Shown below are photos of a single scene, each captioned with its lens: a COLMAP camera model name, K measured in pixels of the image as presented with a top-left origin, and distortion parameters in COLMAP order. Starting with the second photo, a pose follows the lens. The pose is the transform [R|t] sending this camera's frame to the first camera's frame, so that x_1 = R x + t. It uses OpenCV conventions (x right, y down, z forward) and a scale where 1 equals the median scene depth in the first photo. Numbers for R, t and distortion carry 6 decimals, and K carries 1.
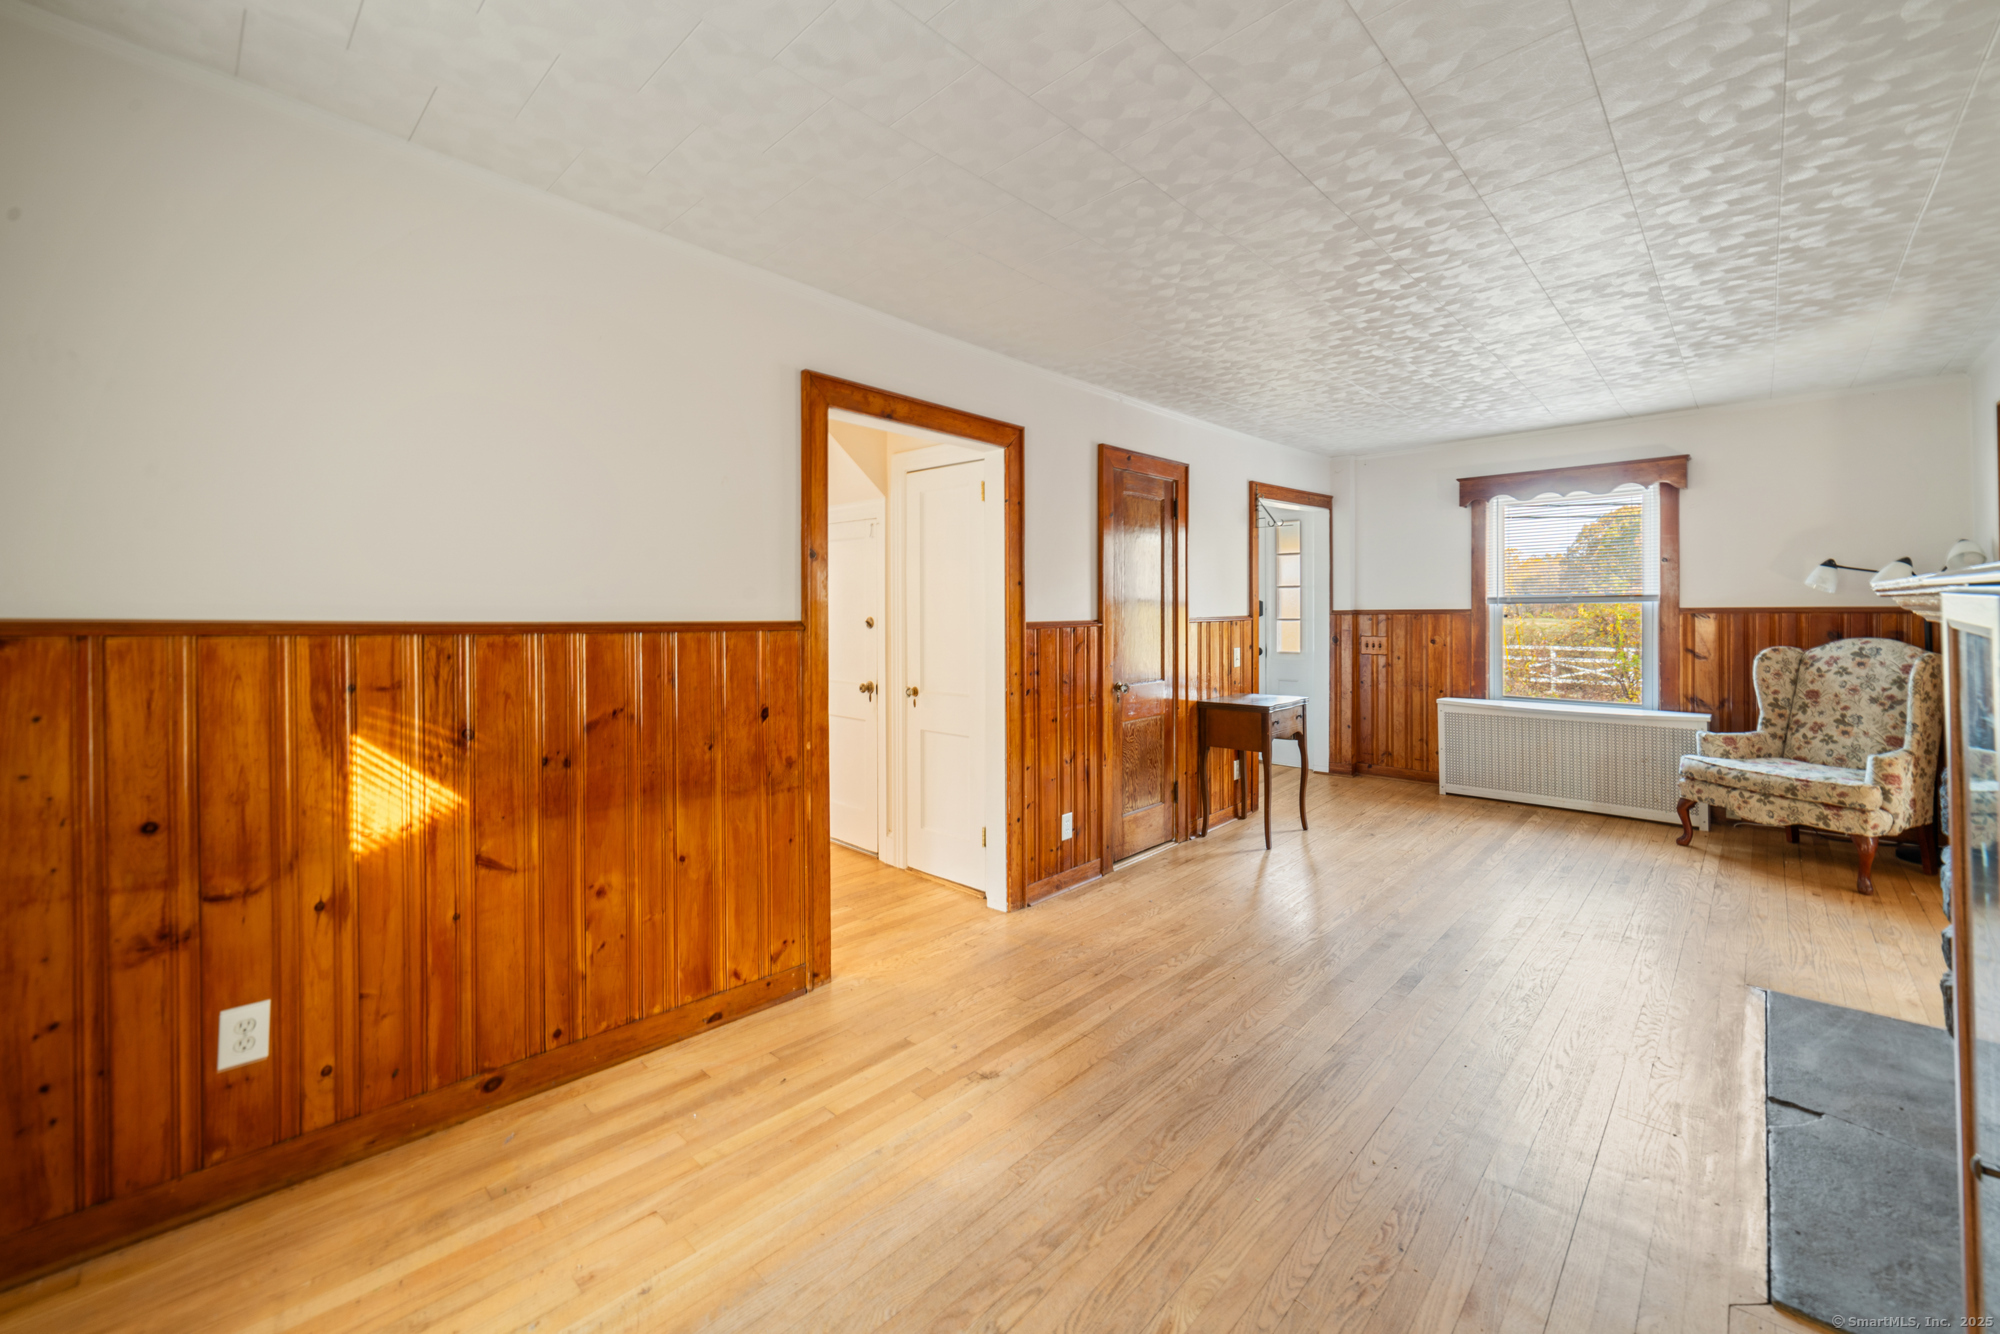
lens RADIAL K [[782.2, 0, 995.1], [0, 782.2, 625.3], [0, 0, 1]] dist [0.000554, 0.000032]
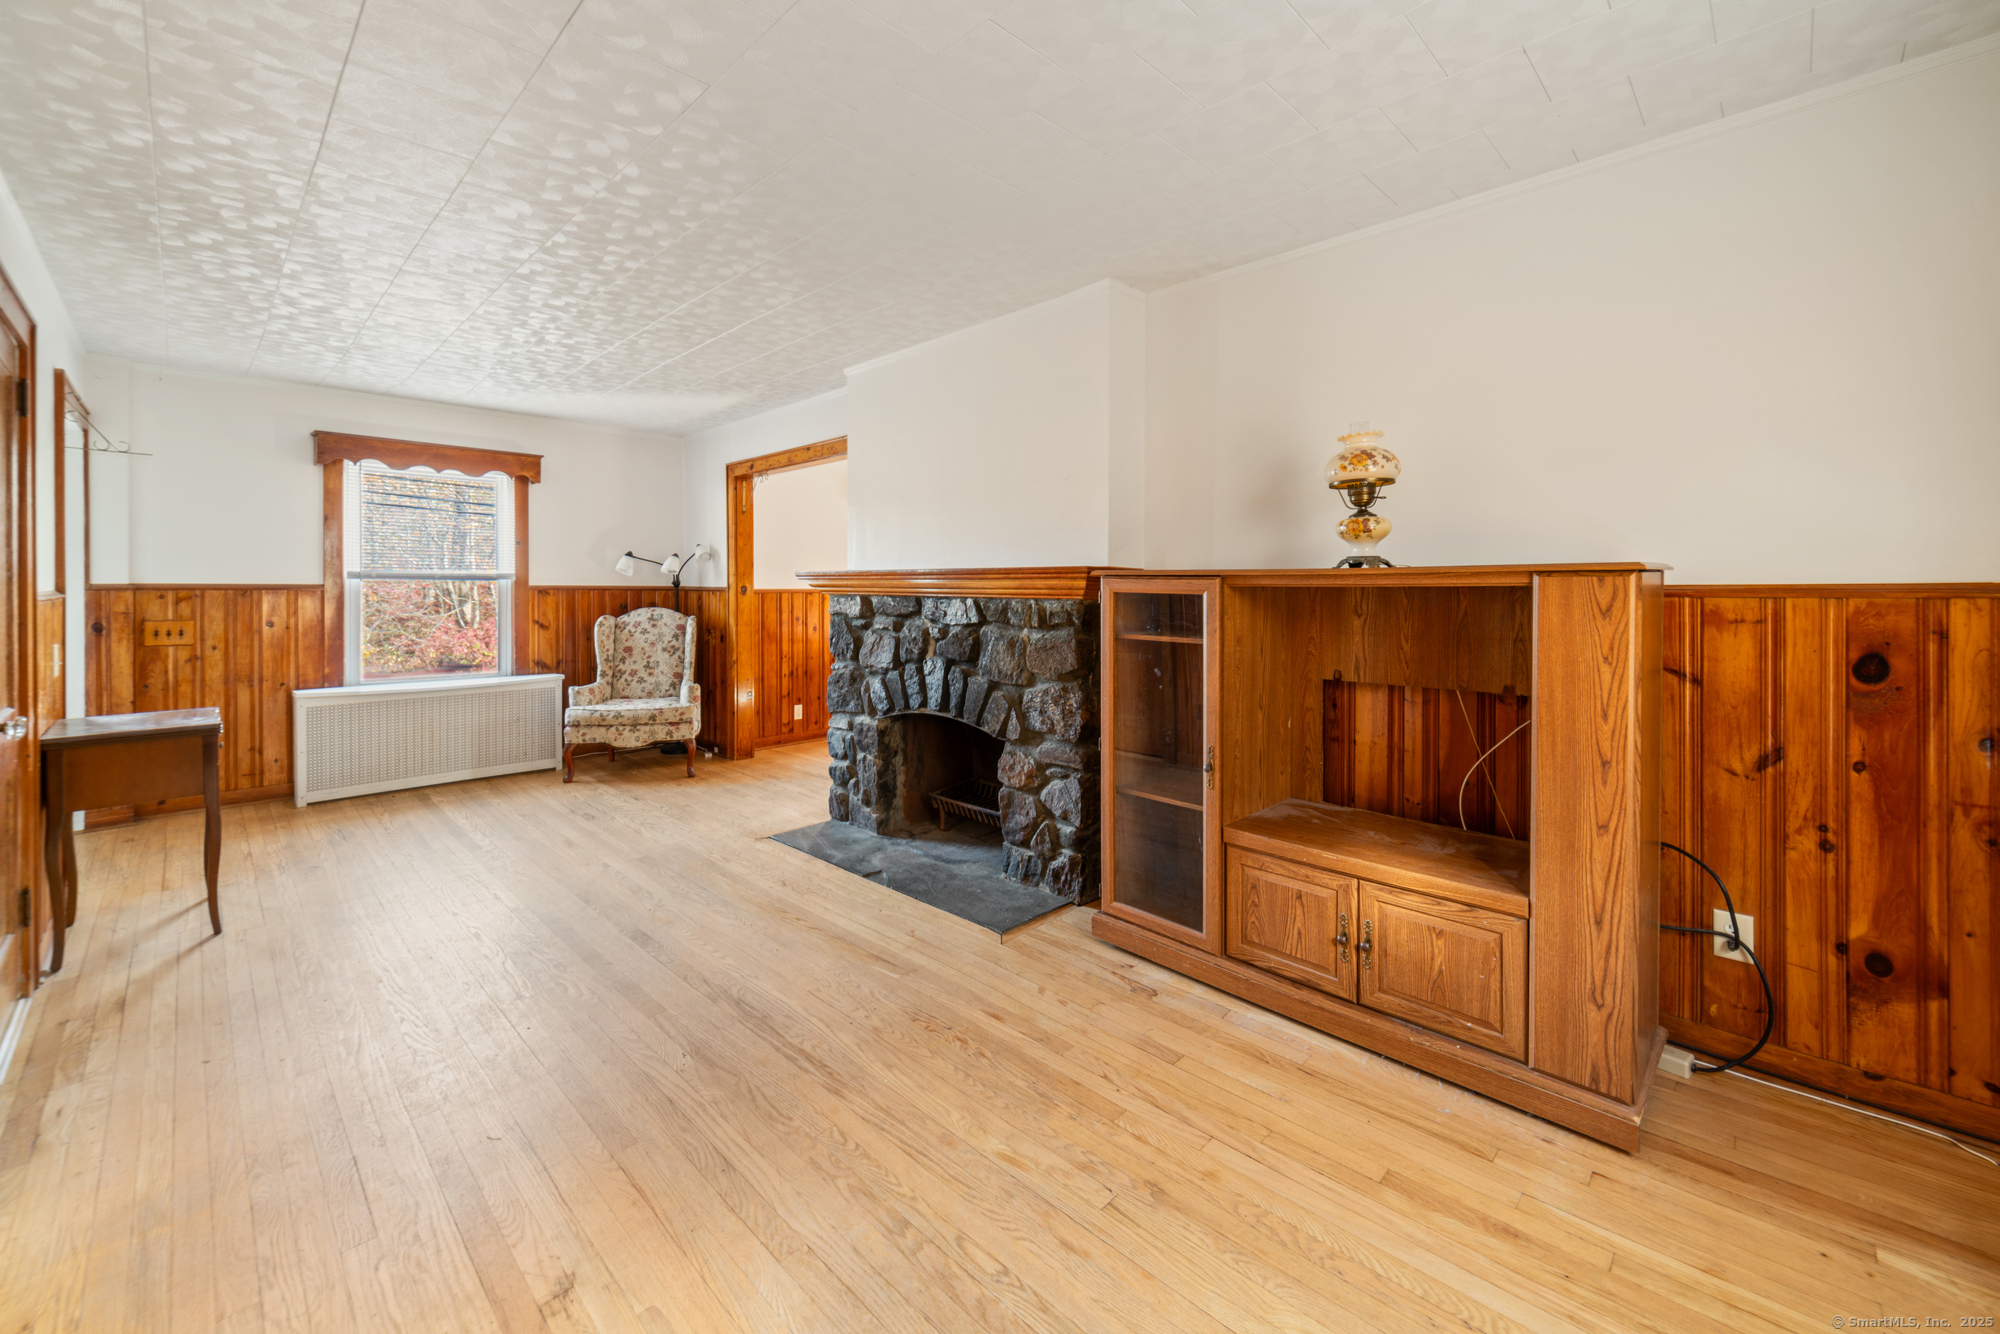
lens RADIAL K [[806.5, 0, 998.8], [0, 806.5, 592.7], [0, 0, 1]] dist [-0.008848, 0.000107]
pose [[0.007969, 0.003471, 0.999962, -0.369584], [0.014874, 0.999883, -0.003589, 0.003523], [-0.999858, 0.014902, 0.007917, 0.343982]]
